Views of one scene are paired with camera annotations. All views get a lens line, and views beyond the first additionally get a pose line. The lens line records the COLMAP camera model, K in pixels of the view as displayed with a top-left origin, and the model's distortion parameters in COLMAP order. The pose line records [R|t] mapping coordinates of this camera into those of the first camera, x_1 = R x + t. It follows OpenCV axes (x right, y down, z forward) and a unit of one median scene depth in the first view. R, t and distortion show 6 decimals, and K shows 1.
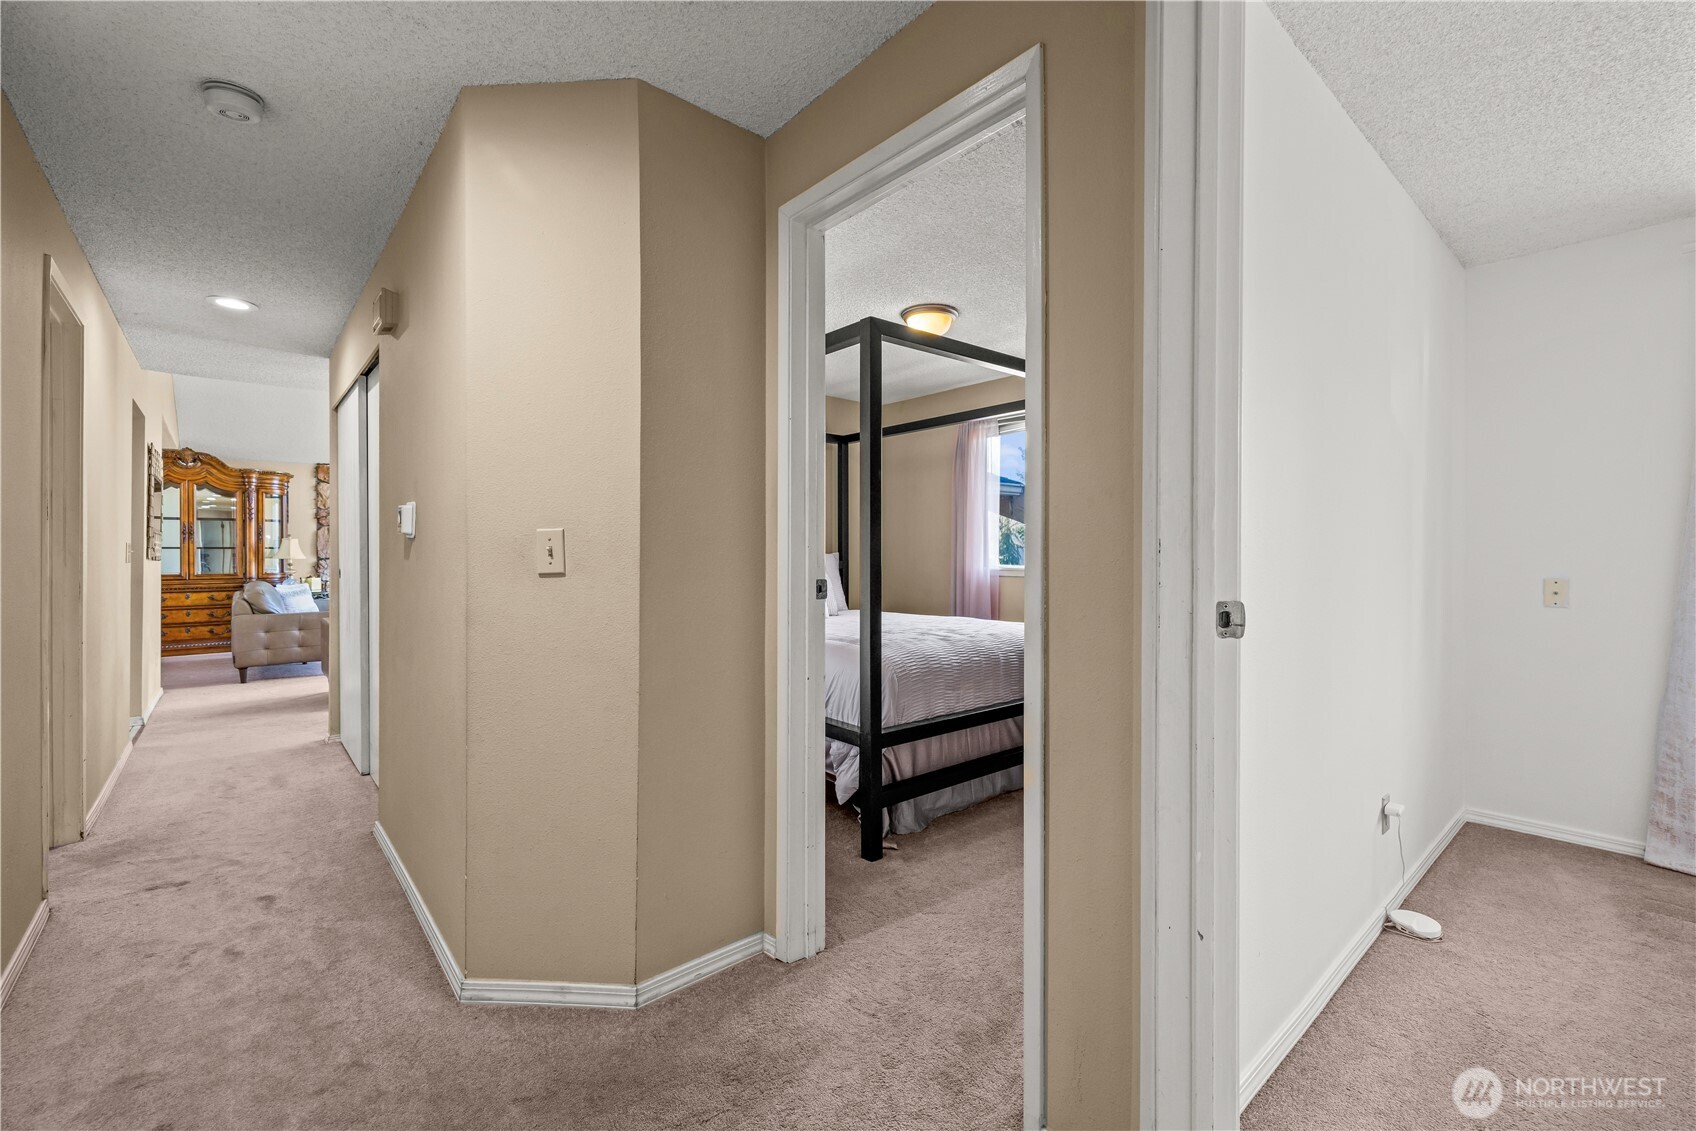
lens RADIAL K [[713.0, 0, 852.2], [0, 713.0, 550.3], [0, 0, 1]] dist [0.000300, 0.000092]
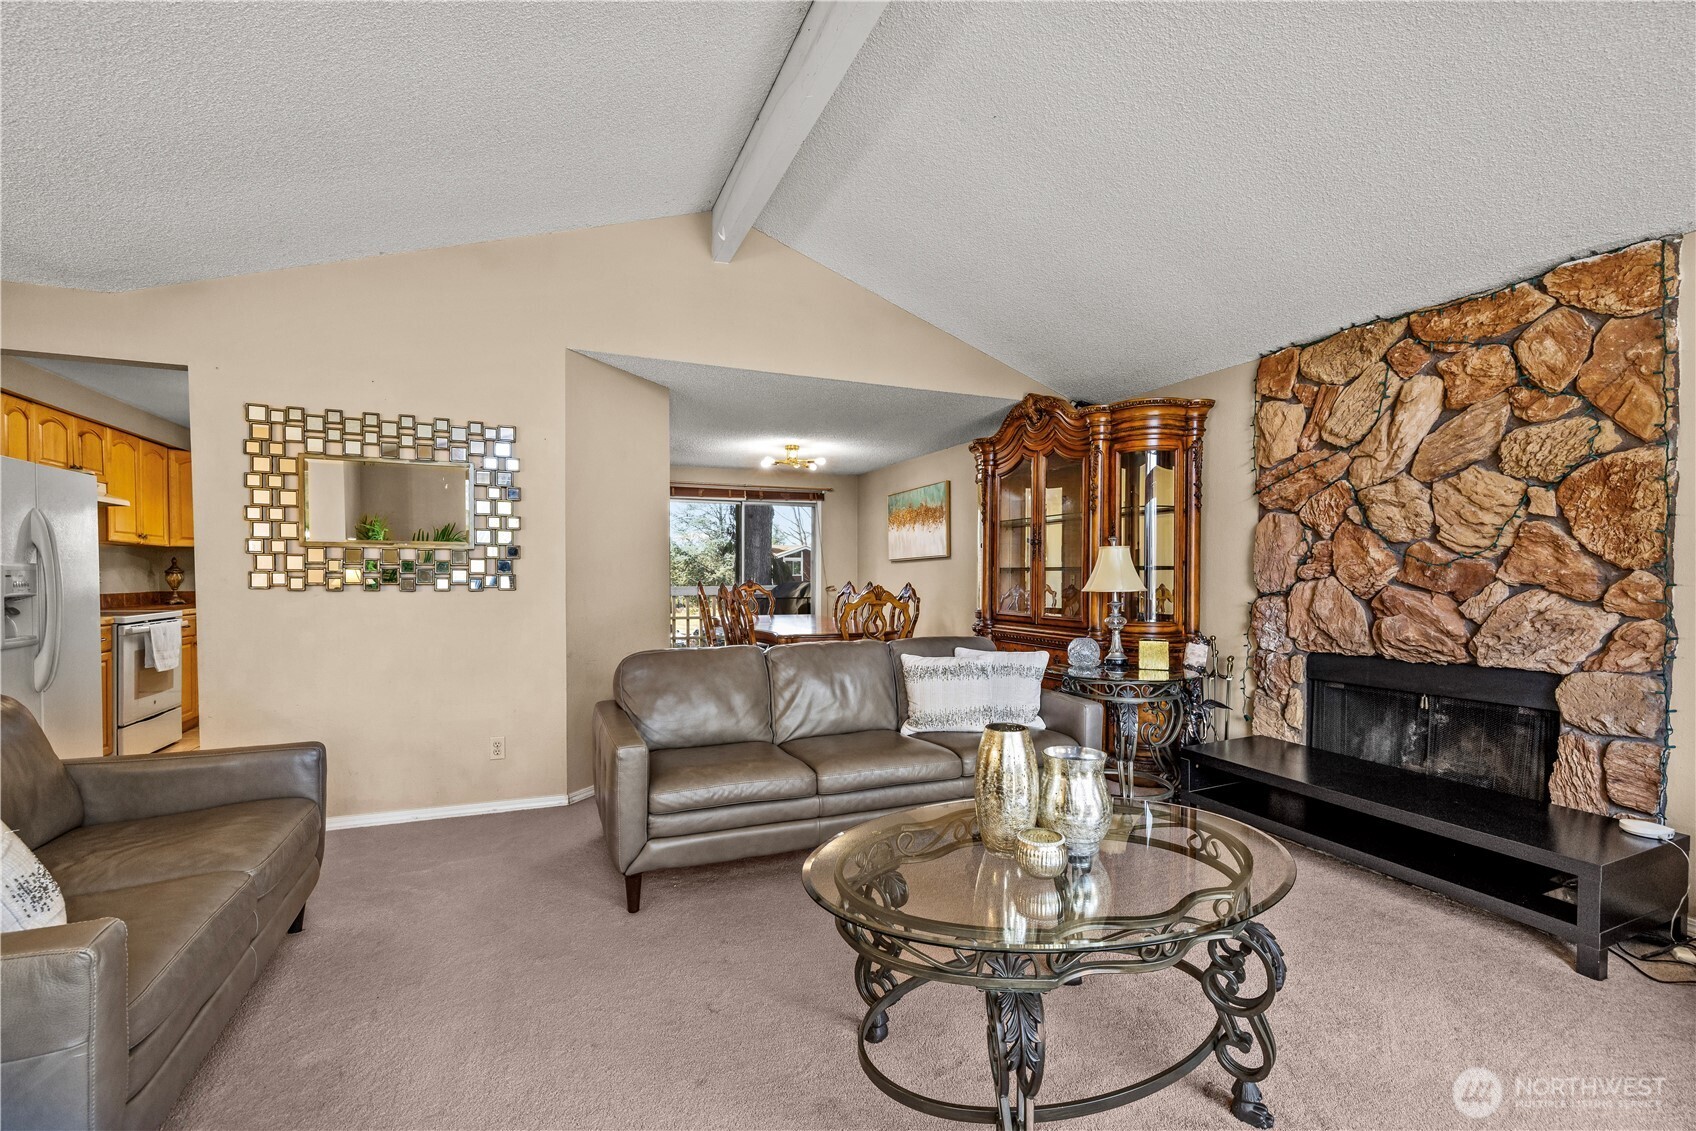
lens RADIAL K [[733.4, 0, 849.8], [0, 733.4, 579.7], [0, 0, 1]] dist [0.000823, 0.000174]
pose [[-0.314273, 0.007381, -0.949304, -0.299099], [-0.001145, 0.999966, 0.008153, 0.000743], [0.949332, 0.003649, -0.314253, 0.962577]]
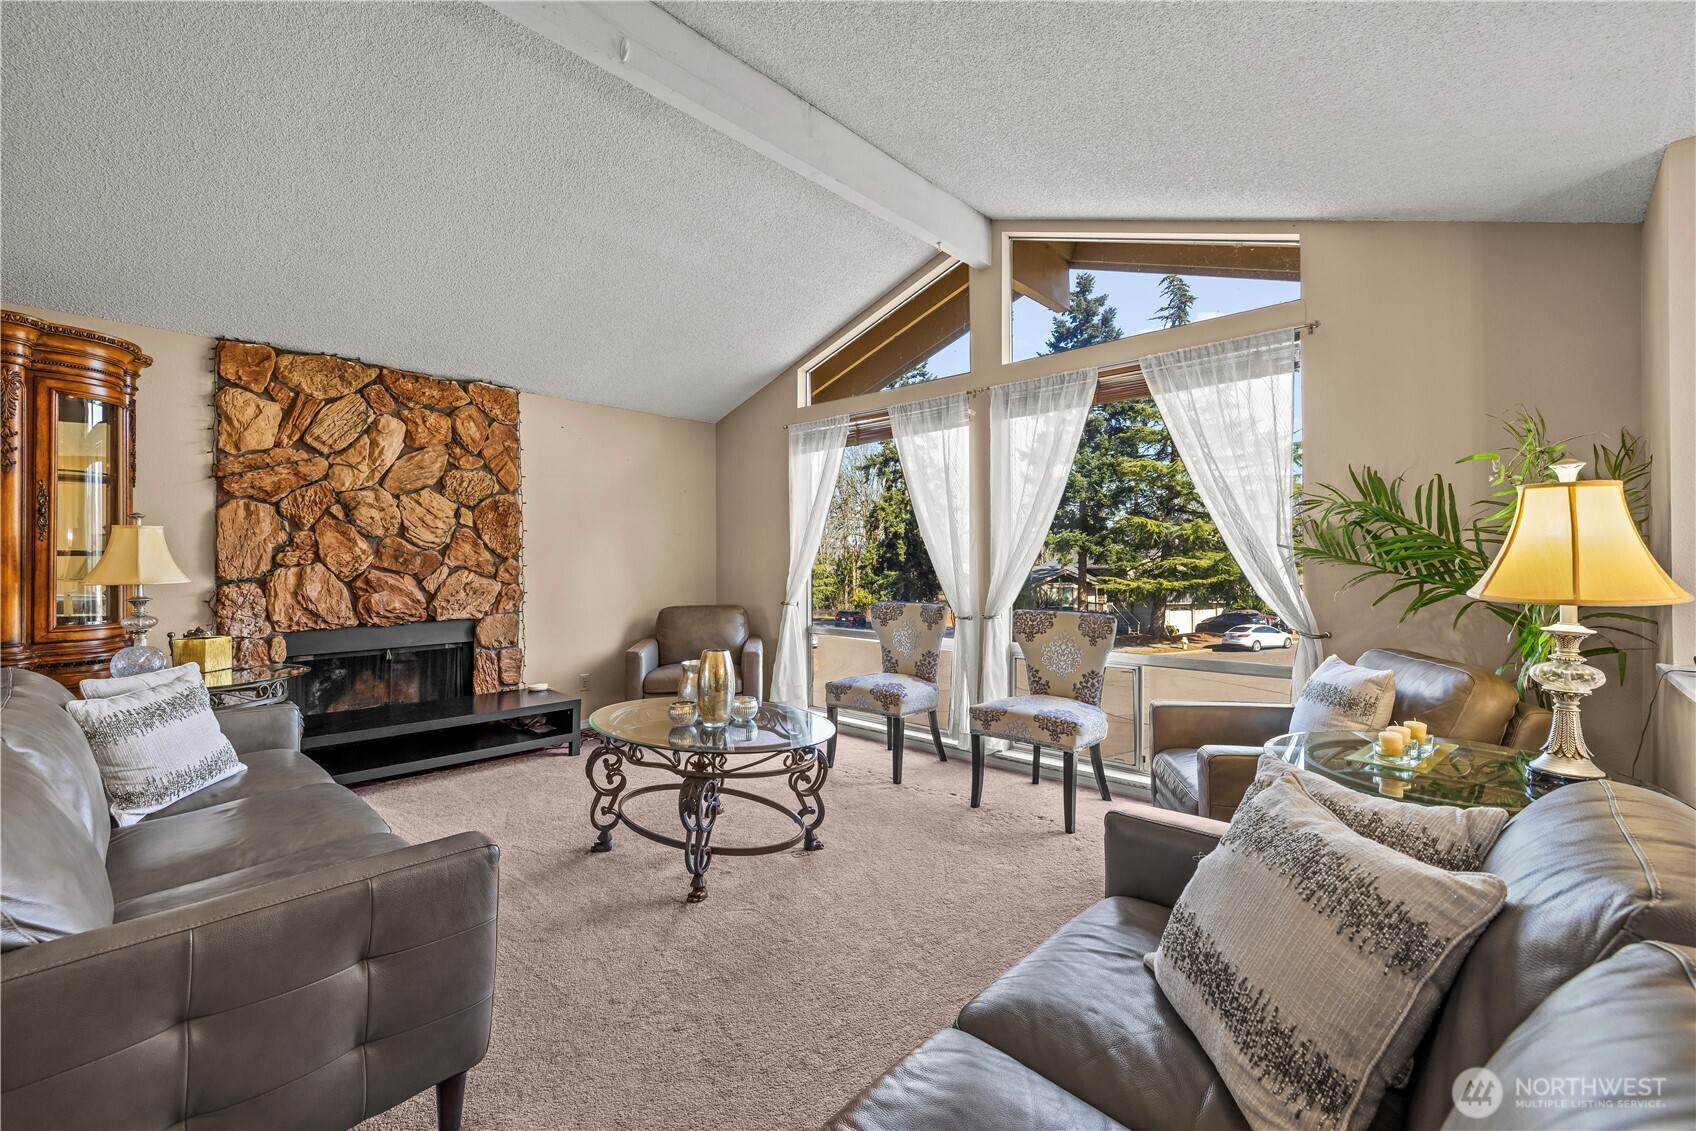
lens RADIAL K [[713.0, 0, 852.2], [0, 713.0, 550.3], [0, 0, 1]] dist [0.000300, 0.000092]
pose [[0.993331, -0.000015, 0.115293, -0.475728], [0.001653, 0.999899, -0.014109, 0.000863], [-0.115282, 0.014205, 0.993231, 0.605913]]
